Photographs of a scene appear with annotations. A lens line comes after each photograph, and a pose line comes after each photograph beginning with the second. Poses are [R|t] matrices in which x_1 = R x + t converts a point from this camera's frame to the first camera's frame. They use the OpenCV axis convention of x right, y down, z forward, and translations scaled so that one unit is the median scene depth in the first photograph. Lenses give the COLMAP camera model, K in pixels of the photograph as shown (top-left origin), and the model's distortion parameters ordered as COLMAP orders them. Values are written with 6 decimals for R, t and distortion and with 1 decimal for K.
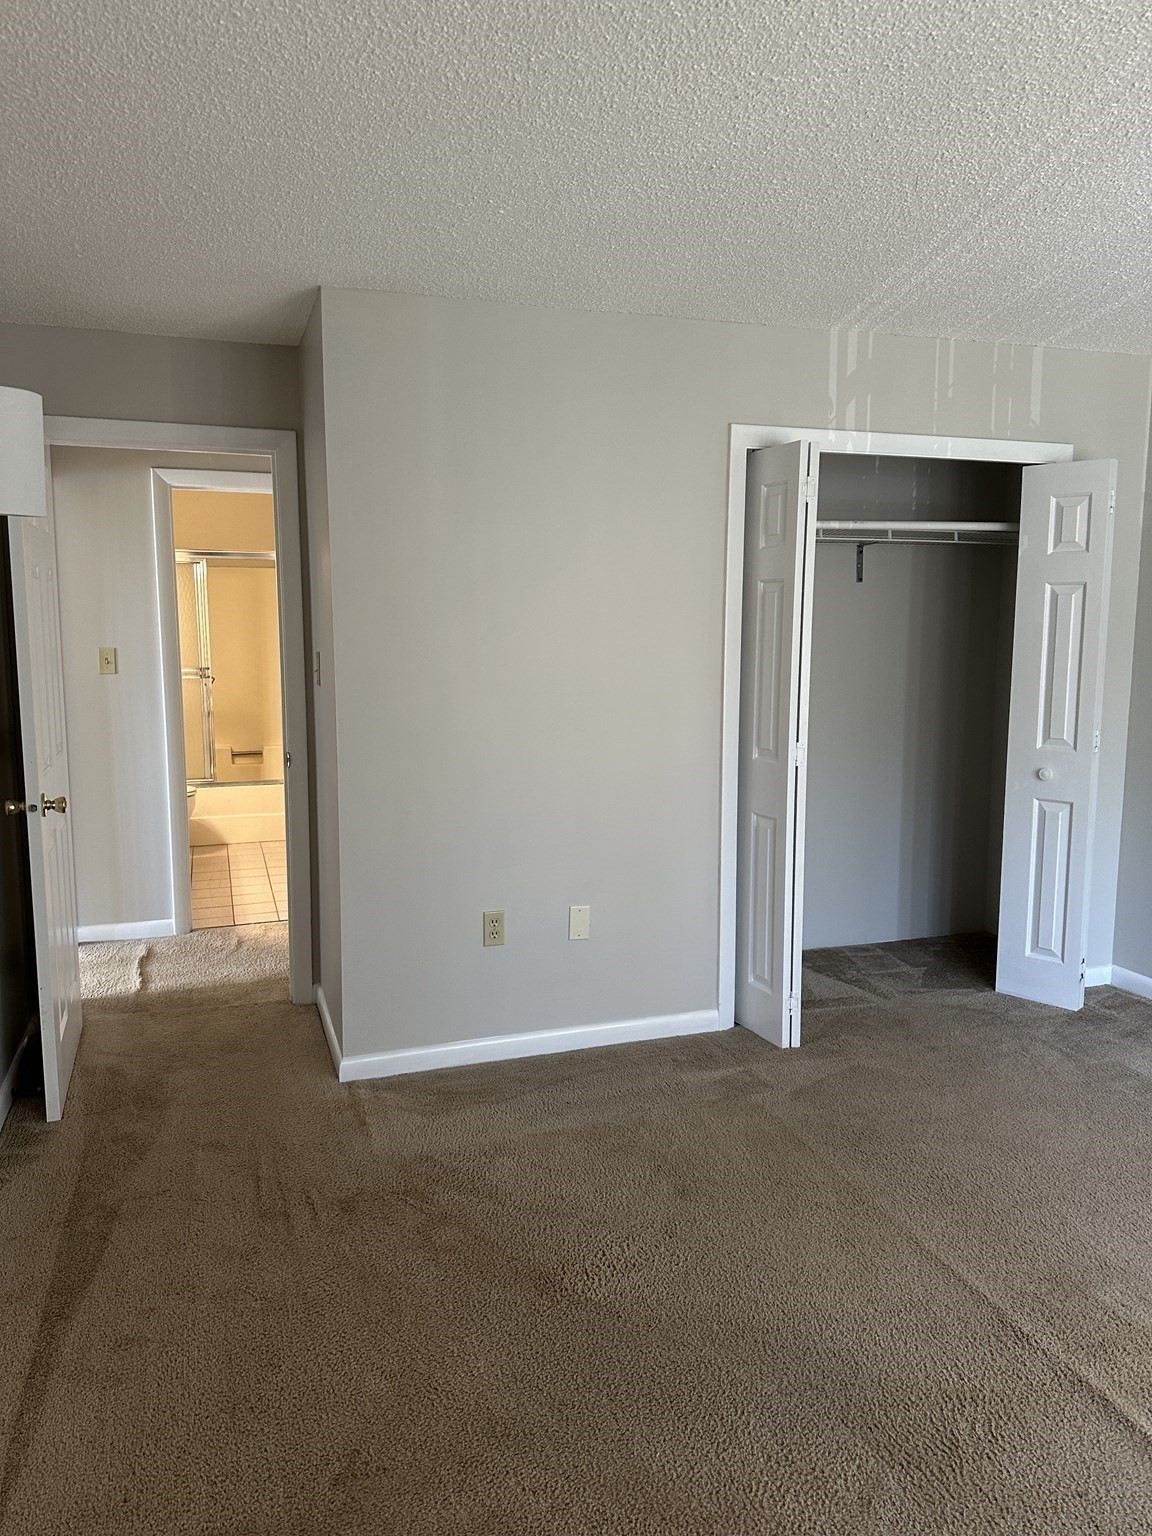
lens RADIAL K [[1086.5, 0, 576.7], [0, 1086.5, 766.1], [0, 0, 1]] dist [0.045650, -0.058429]
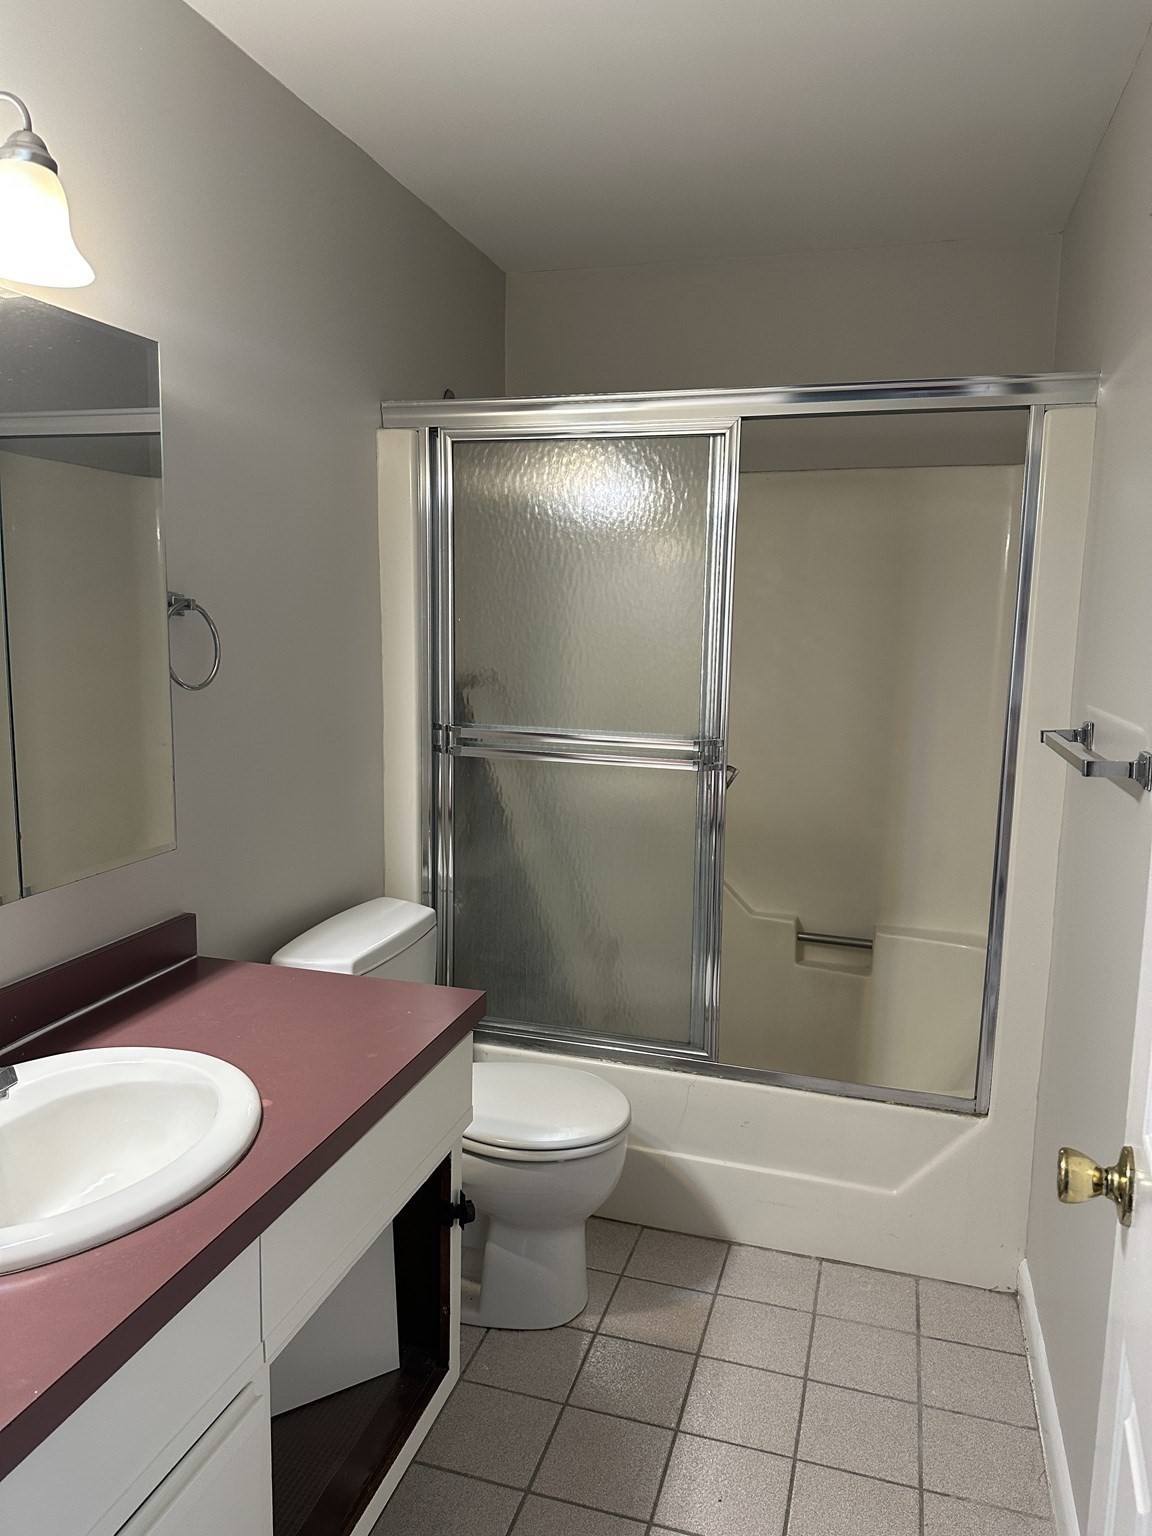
lens RADIAL K [[1086.5, 0, 575.5], [0, 1086.5, 768.9], [0, 0, 1]] dist [0.045650, -0.058429]
pose [[0.816348, 0.089853, -0.570529, -0.156132], [-0.090065, 0.995544, 0.027918, -0.077968], [0.570495, 0.028594, 0.820803, 0.612241]]
